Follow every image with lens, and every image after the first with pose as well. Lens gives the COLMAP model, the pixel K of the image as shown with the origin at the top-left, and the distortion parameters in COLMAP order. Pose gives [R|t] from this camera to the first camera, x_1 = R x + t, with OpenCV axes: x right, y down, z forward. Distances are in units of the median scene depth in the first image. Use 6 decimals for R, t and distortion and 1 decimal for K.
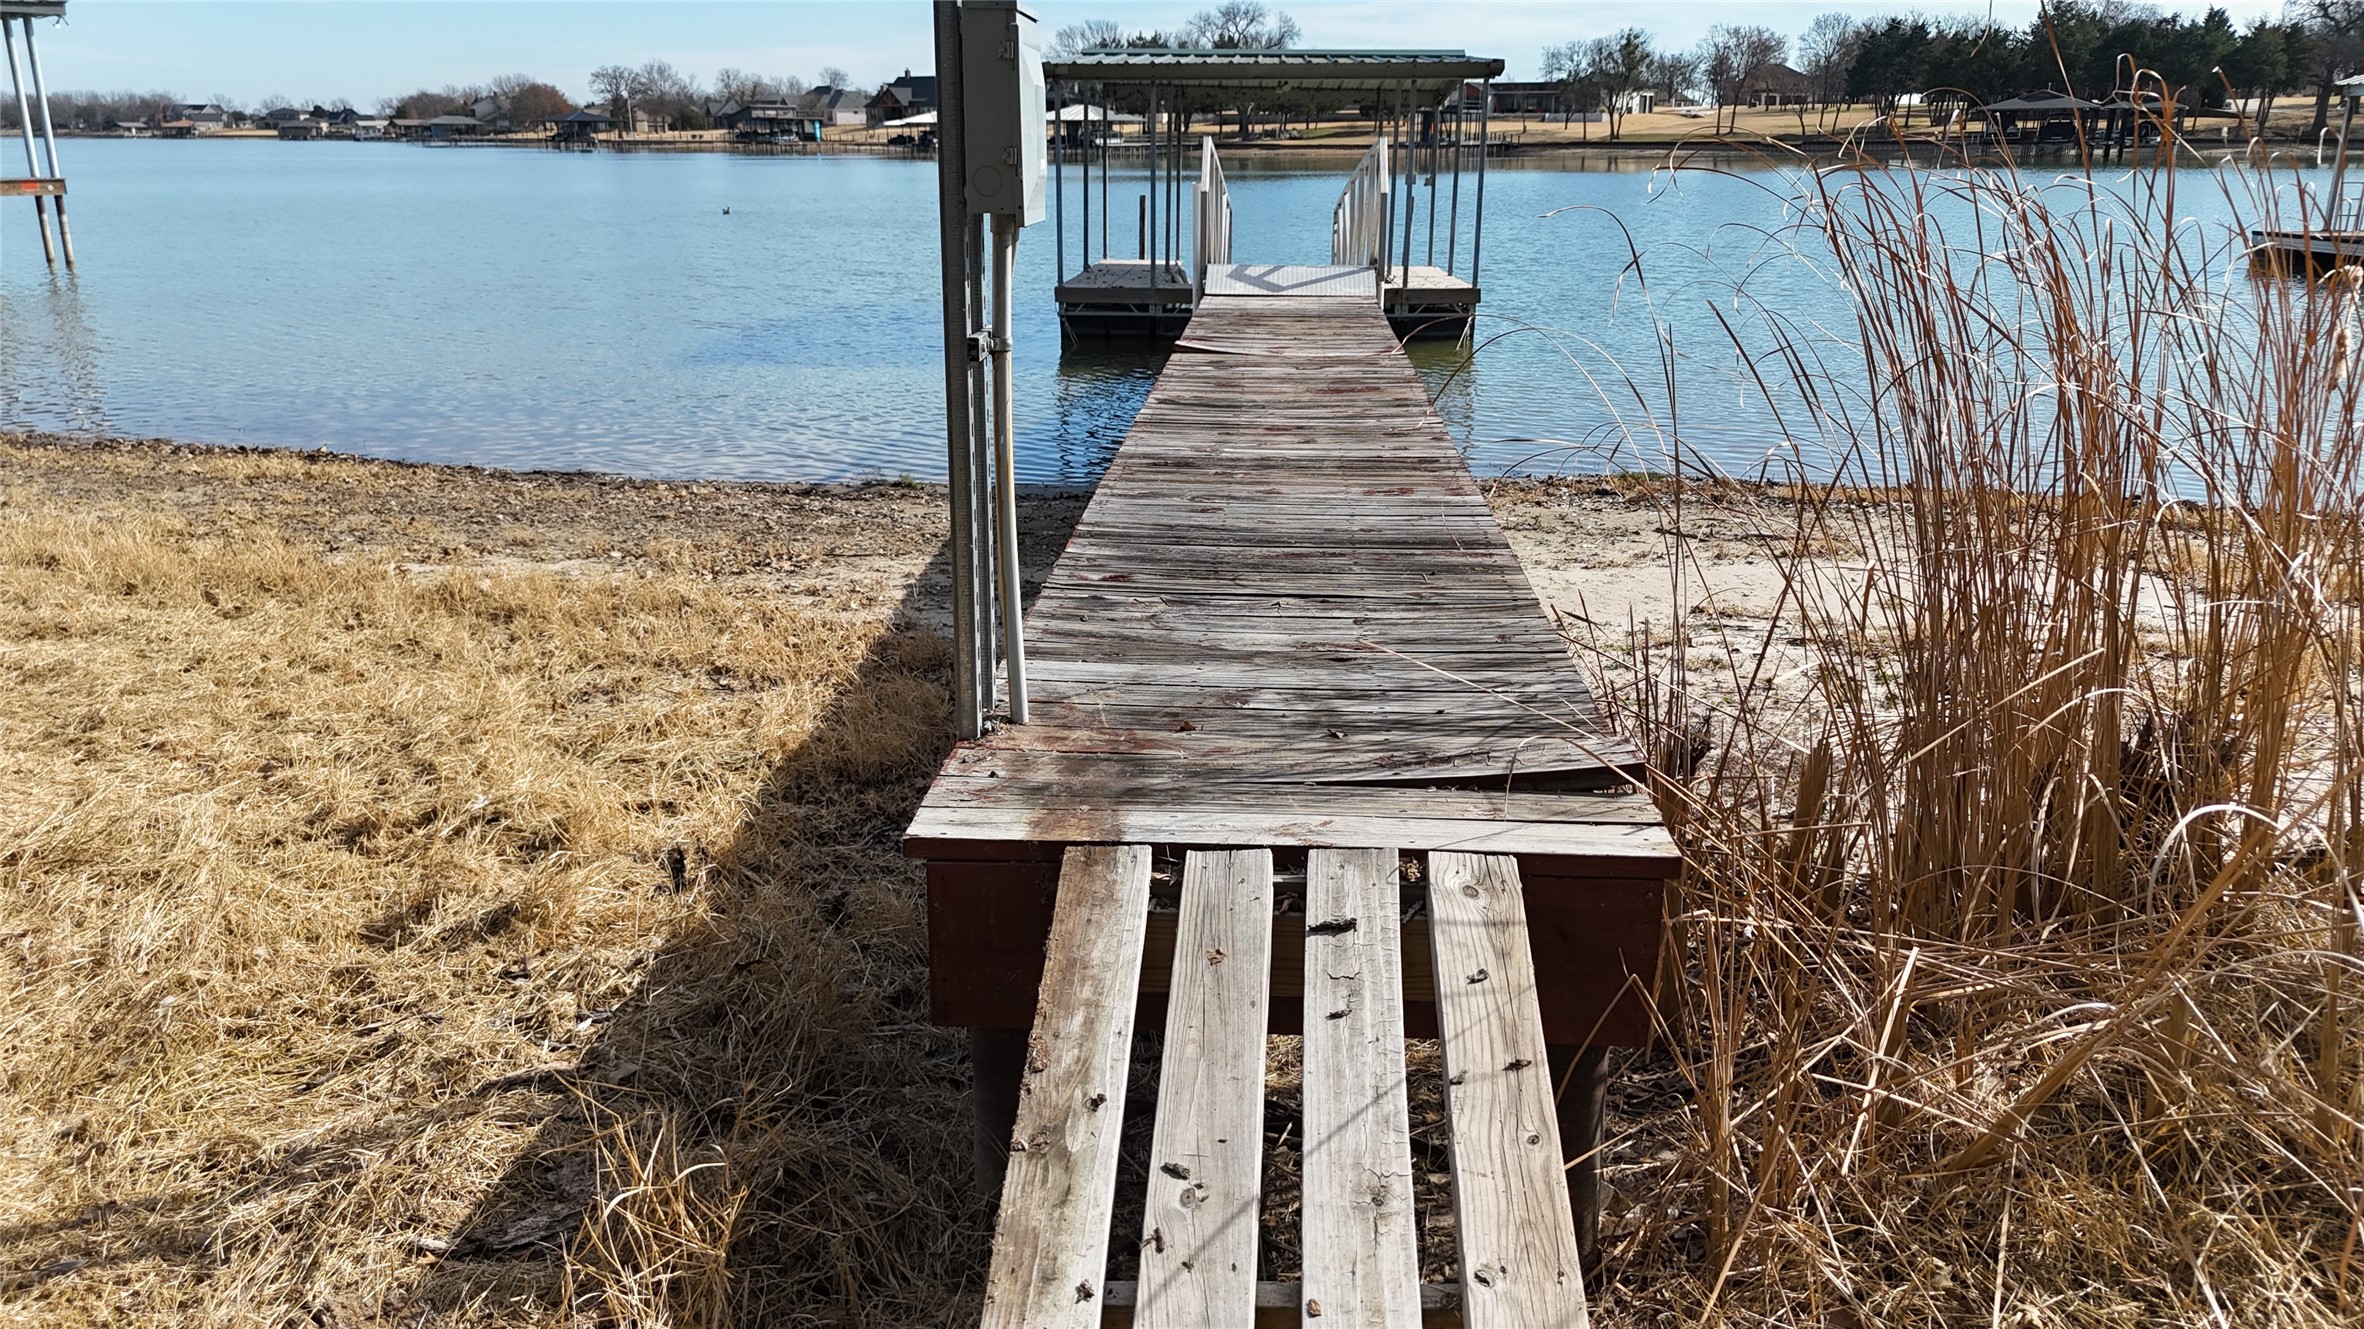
lens RADIAL K [[1750.0, 0, 1182.0], [0, 1750.0, 664.5], [0, 0, 1]] dist [0.054109, -0.046316]
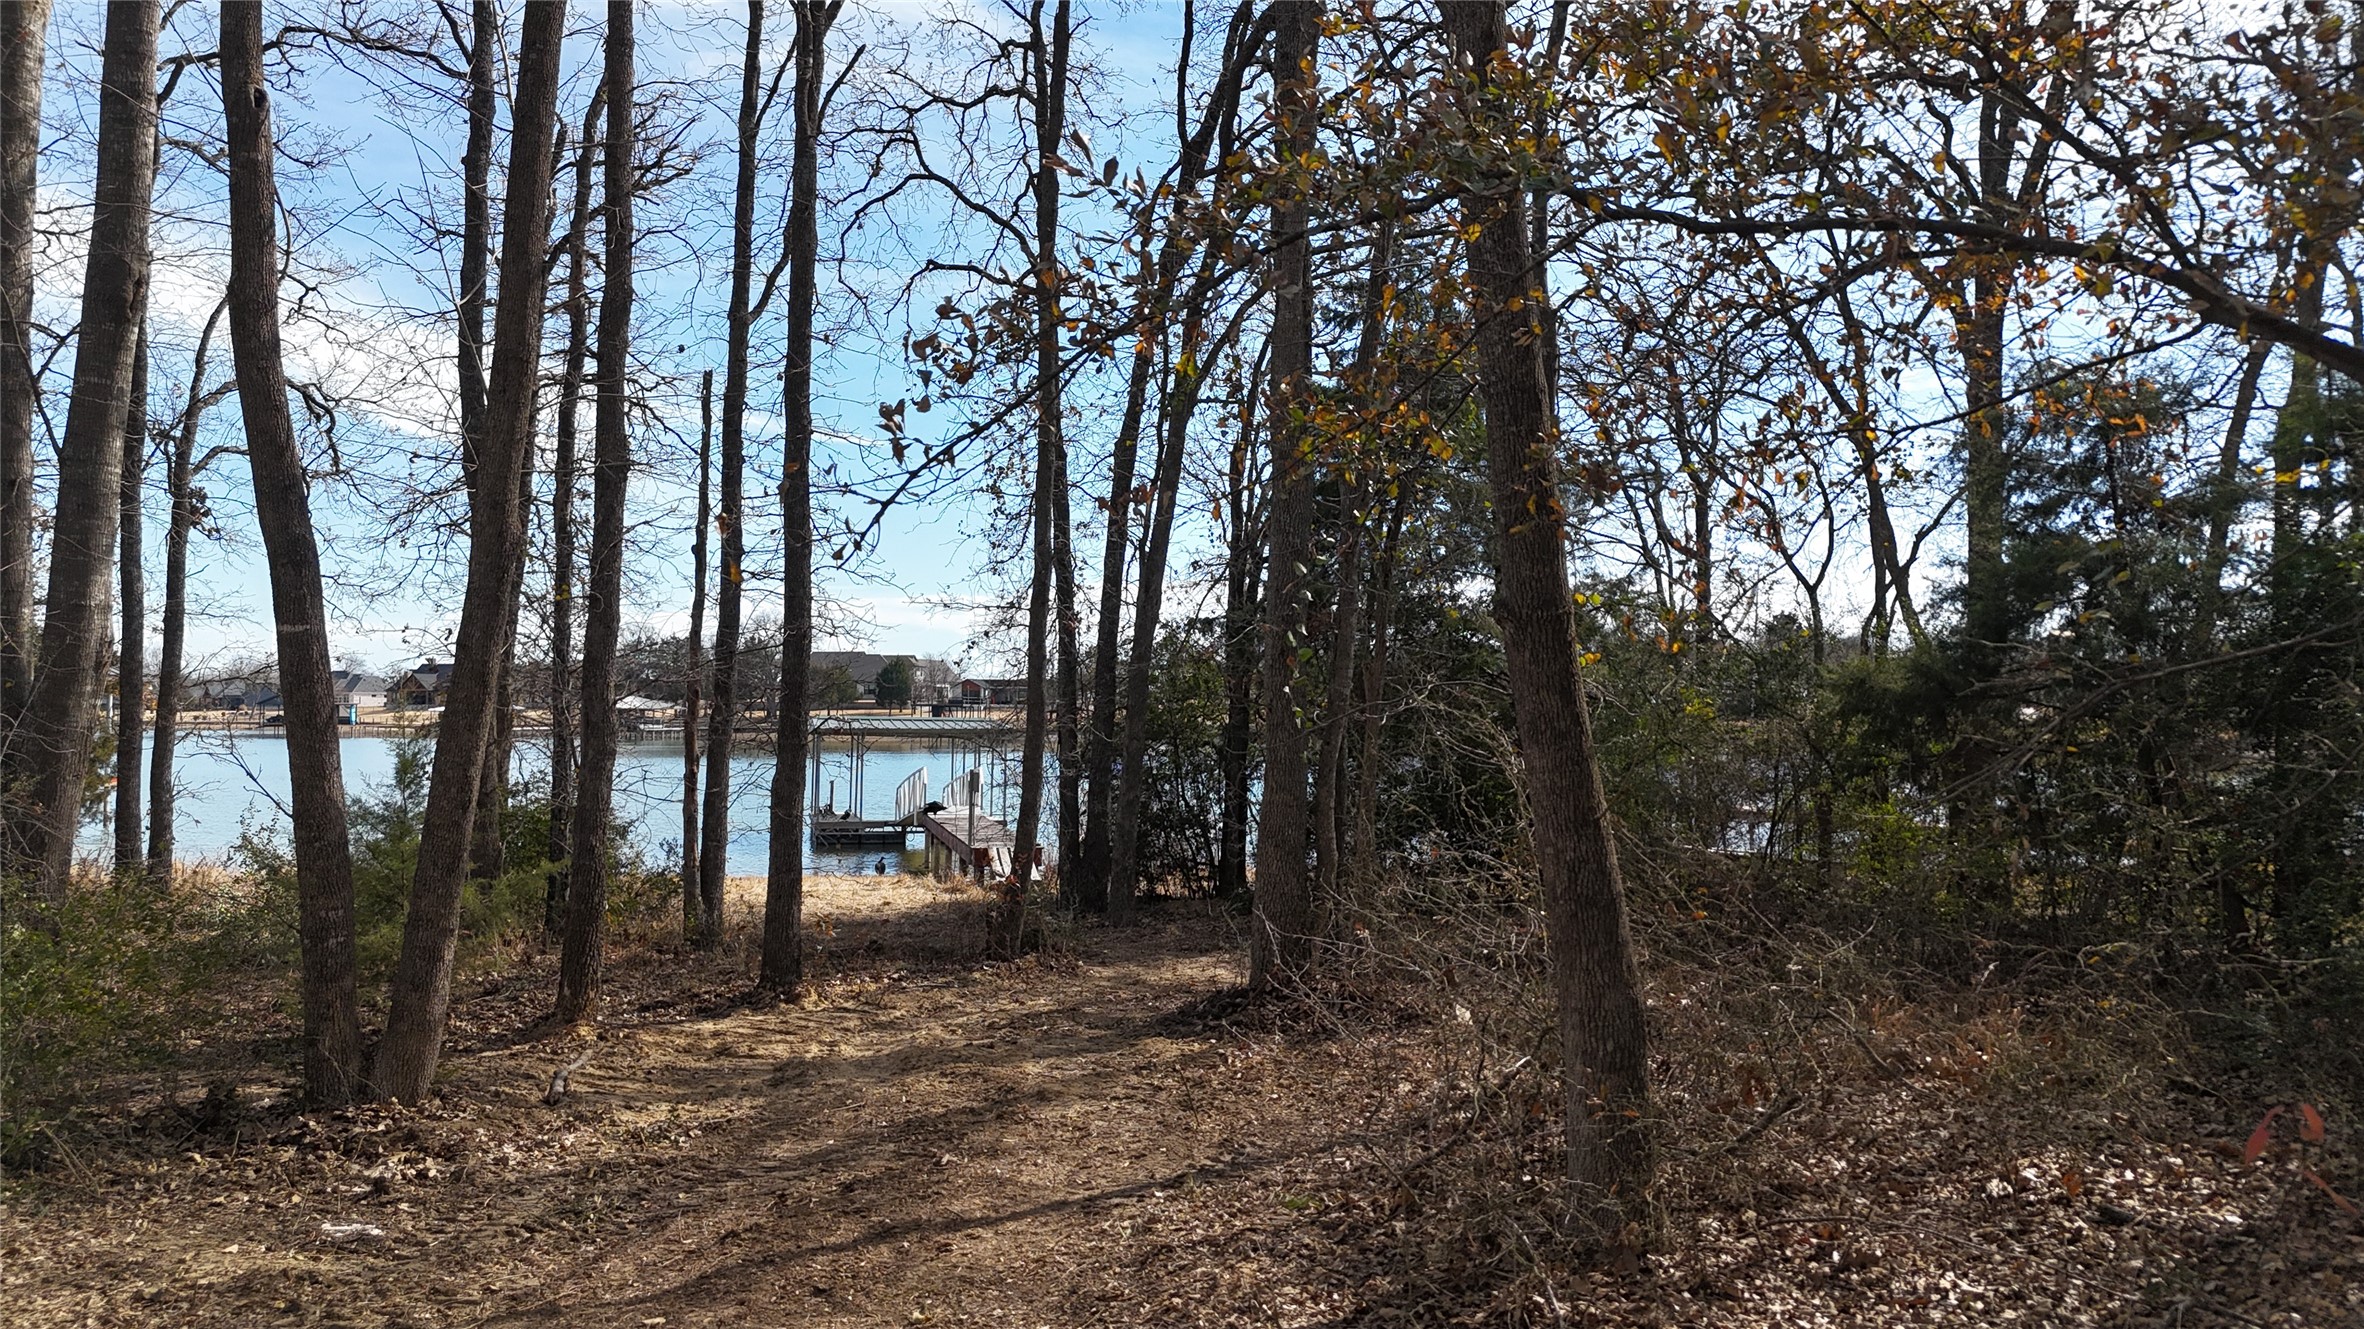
lens RADIAL K [[1739.1, 0, 1182.0], [0, 1739.1, 664.5], [0, 0, 1]] dist [0.069964, -0.064999]
pose [[0.960964, 0.015594, 0.276235, -0.024517], [0.072271, 0.949599, -0.305022, 0.030949], [-0.267069, 0.313079, 0.911403, -0.122843]]
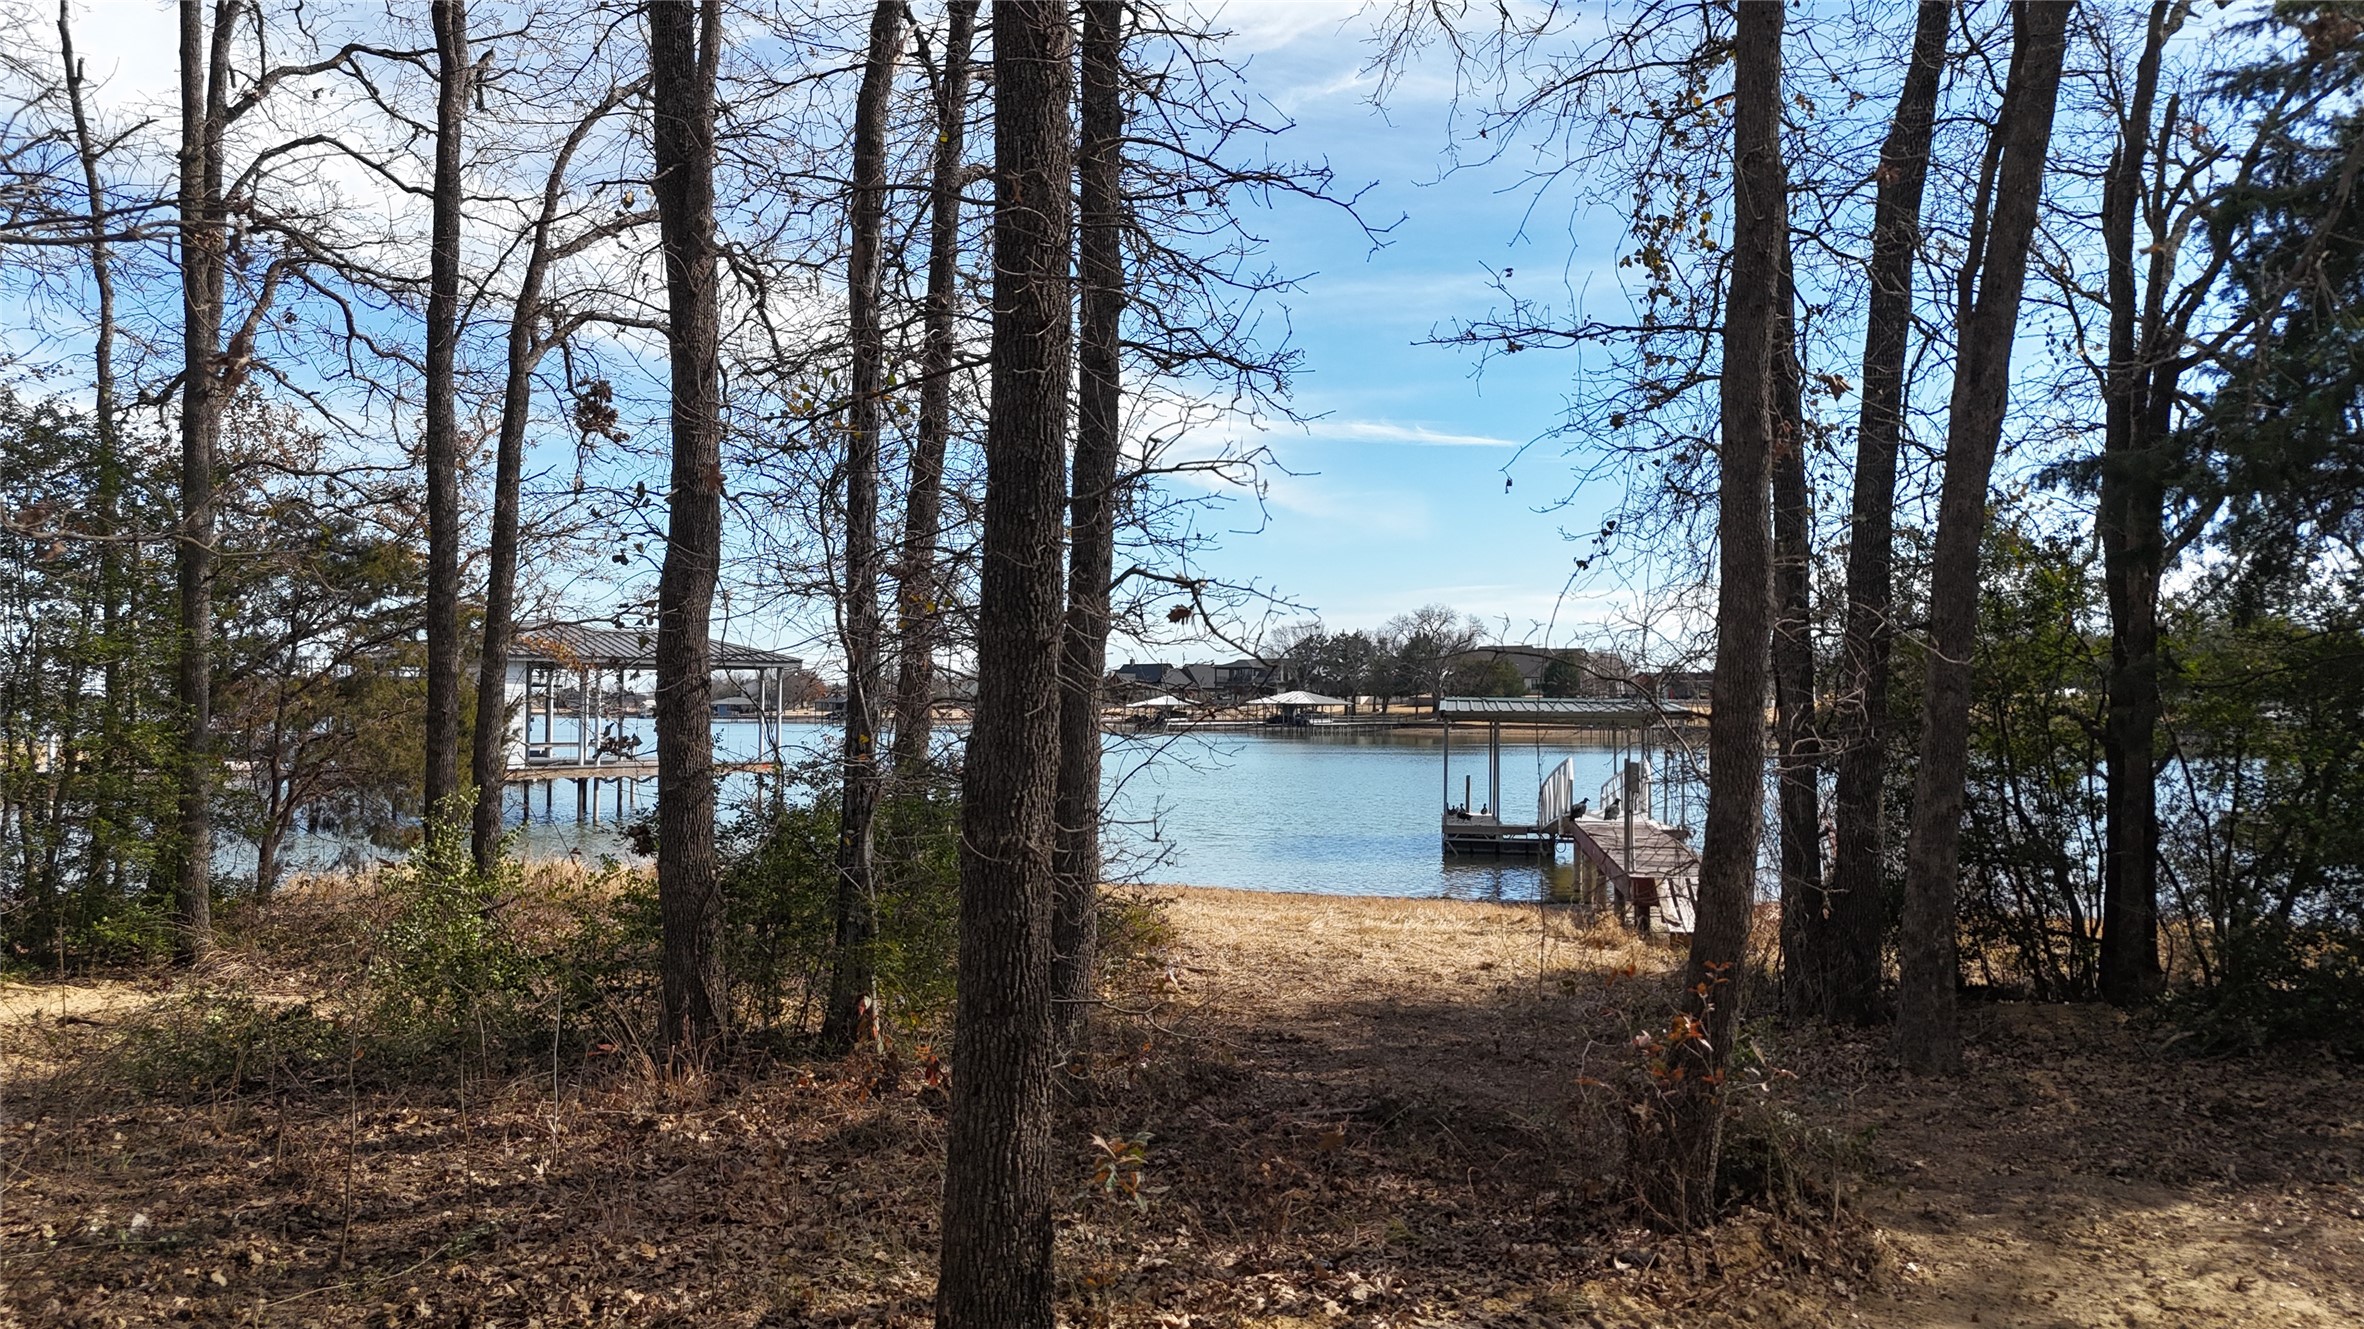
lens RADIAL K [[1725.1, 0, 1182.0], [0, 1725.1, 664.5], [0, 0, 1]] dist [0.201898, -0.065891]
pose [[0.994770, 0.001427, -0.102133, -0.016006], [-0.033351, 0.949639, -0.311566, 0.020104], [0.096545, 0.313342, 0.944720, -0.079871]]
